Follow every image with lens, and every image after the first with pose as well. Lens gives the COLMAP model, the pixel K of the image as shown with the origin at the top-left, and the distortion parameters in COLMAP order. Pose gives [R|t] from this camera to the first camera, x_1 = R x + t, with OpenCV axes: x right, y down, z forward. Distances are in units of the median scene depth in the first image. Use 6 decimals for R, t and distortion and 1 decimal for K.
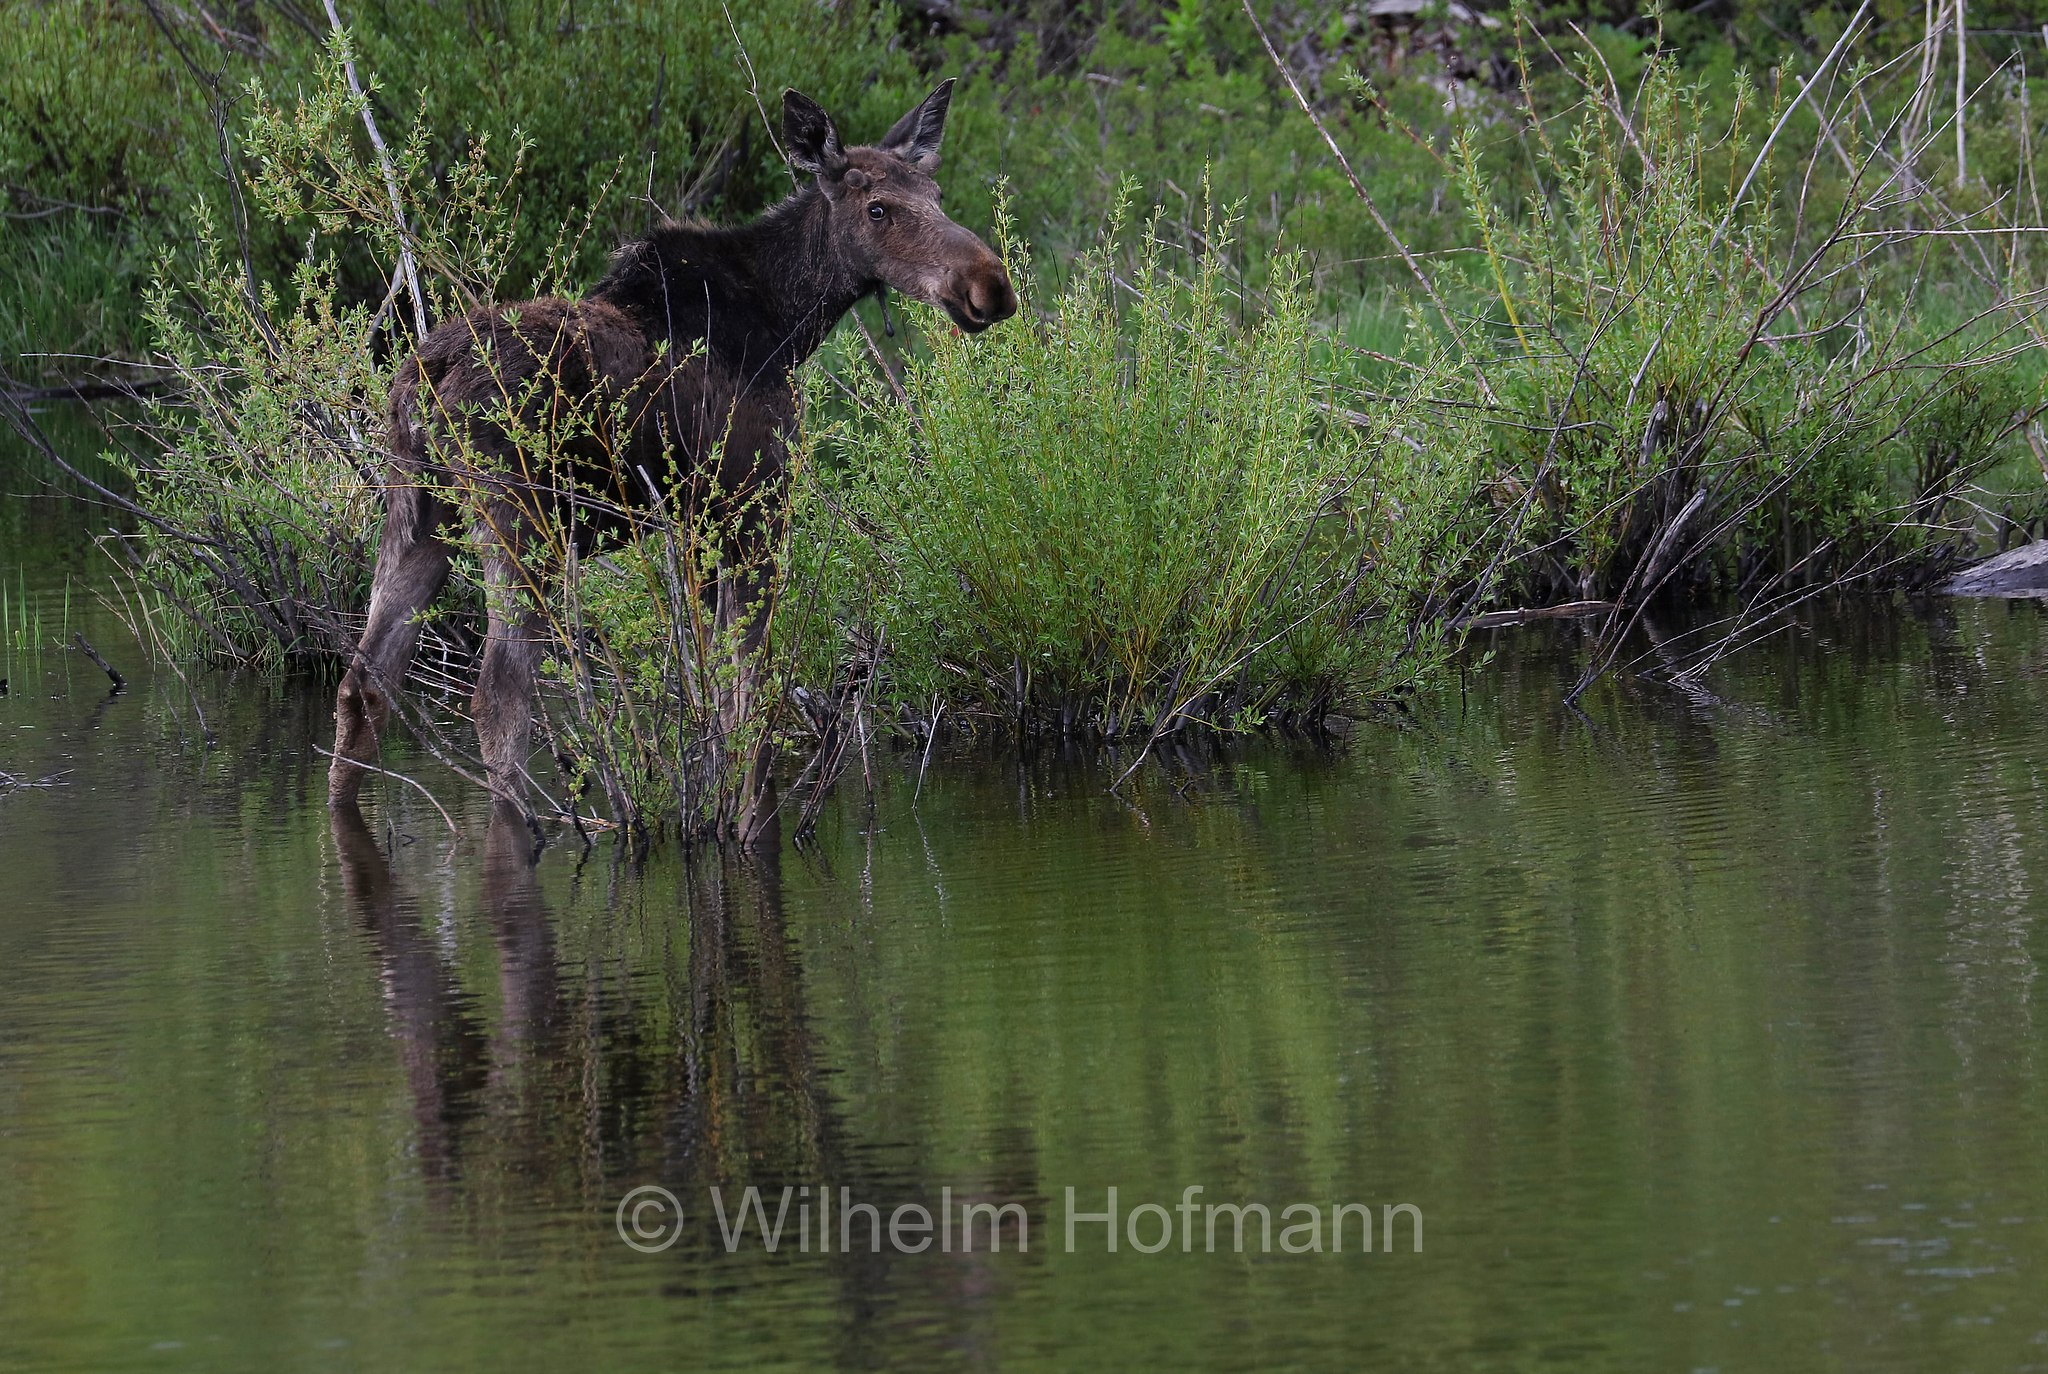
lens RADIAL K [[865.5, 0, 1025.8], [0, 865.5, 694.6], [0, 0, 1]] dist [0.002419, 0.000753]
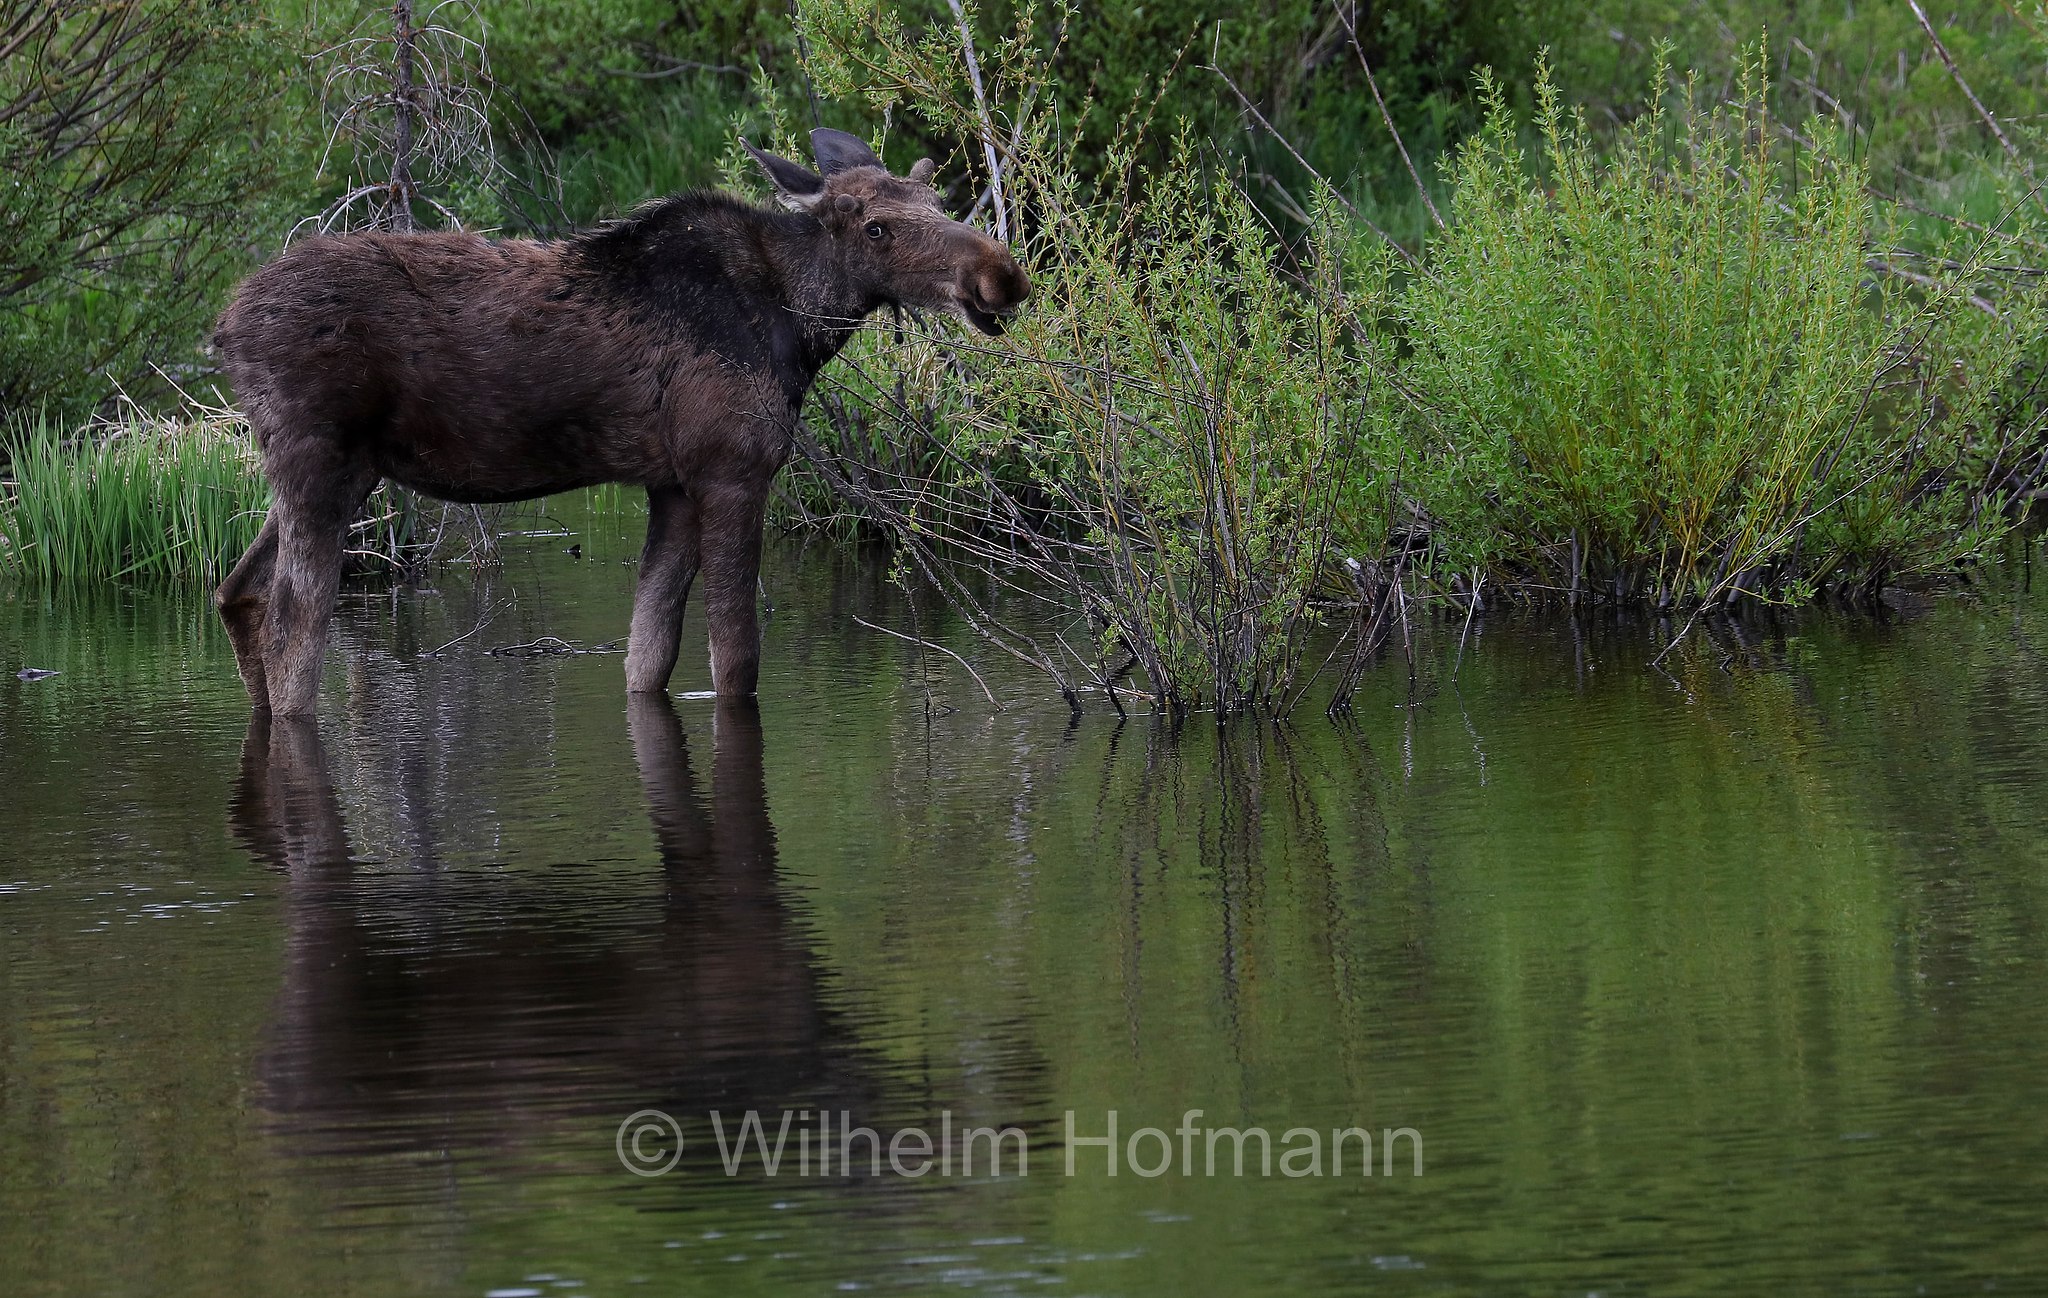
lens RADIAL K [[829.7, 0, 1022.5], [0, 829.7, 641.1], [0, 0, 1]] dist [0.000377, 0.000914]
pose [[0.999983, 0.004696, -0.003571, -0.641616], [-0.004696, 0.999989, -0.000004, 0.089931], [0.003570, 0.000021, 0.999994, 0.040788]]
